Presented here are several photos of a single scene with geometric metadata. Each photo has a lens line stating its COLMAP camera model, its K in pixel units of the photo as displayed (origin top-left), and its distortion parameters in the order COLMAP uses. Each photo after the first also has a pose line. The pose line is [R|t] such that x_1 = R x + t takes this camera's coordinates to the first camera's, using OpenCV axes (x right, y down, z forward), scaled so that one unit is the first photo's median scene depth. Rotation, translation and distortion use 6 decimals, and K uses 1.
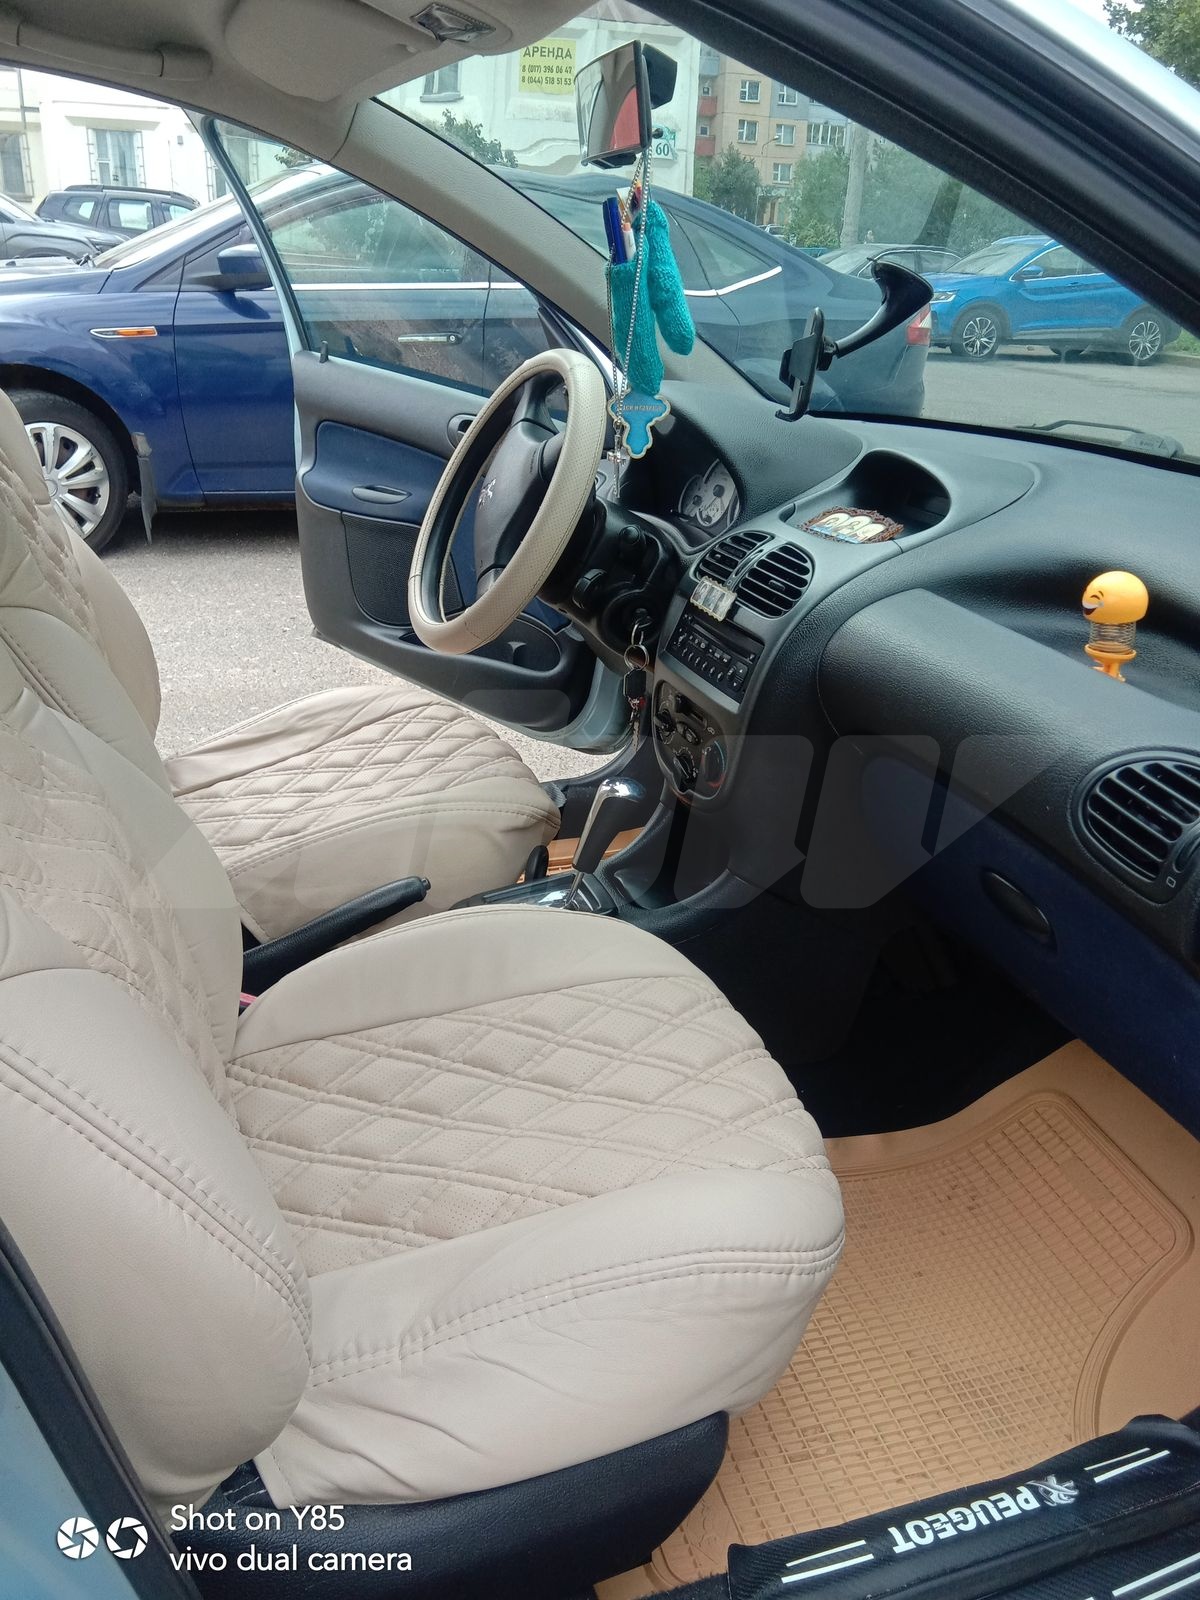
lens RADIAL K [[1307.5, 0, 593.6], [0, 1307.5, 823.6], [0, 0, 1]] dist [0.061547, -0.058231]
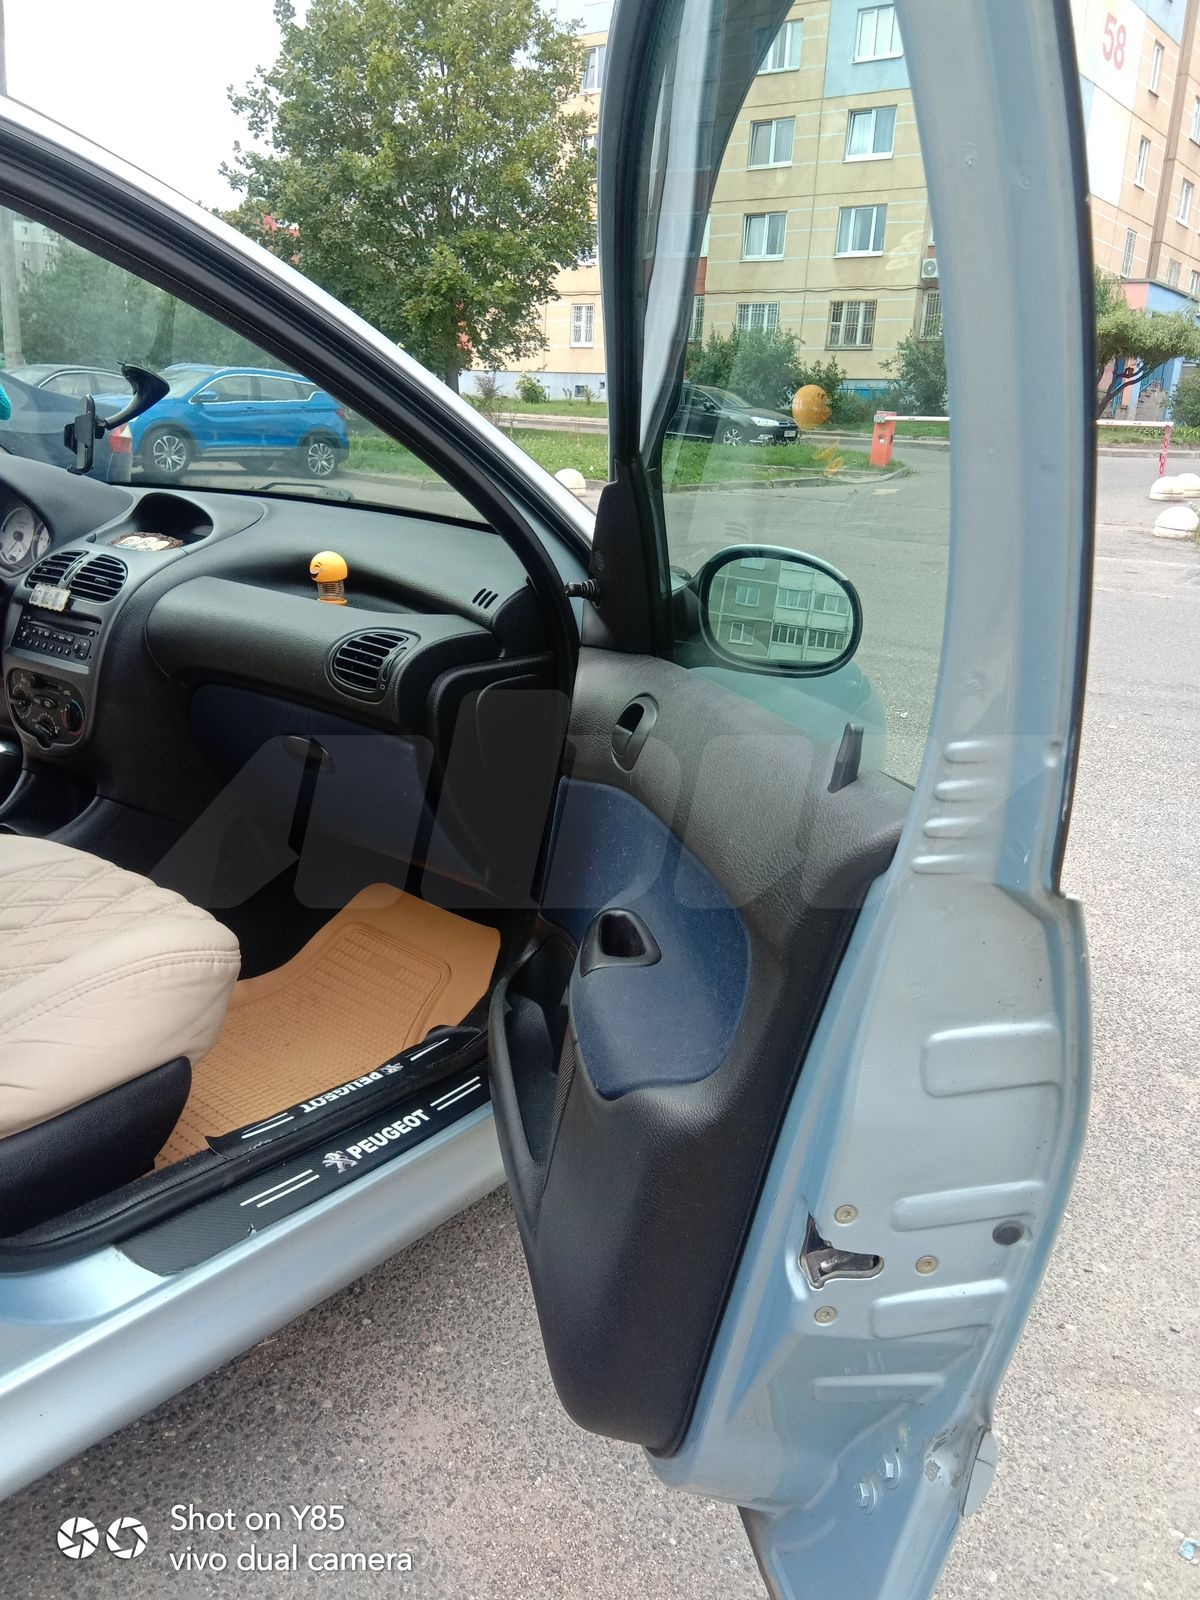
lens RADIAL K [[1307.5, 0, 606.2], [0, 1307.5, 807.9], [0, 0, 1]] dist [0.061547, -0.058231]
pose [[0.836518, -0.143368, 0.528850, -0.185156], [0.192393, 0.980563, -0.038495, 0.209313], [-0.513052, 0.133949, 0.847842, -0.433964]]
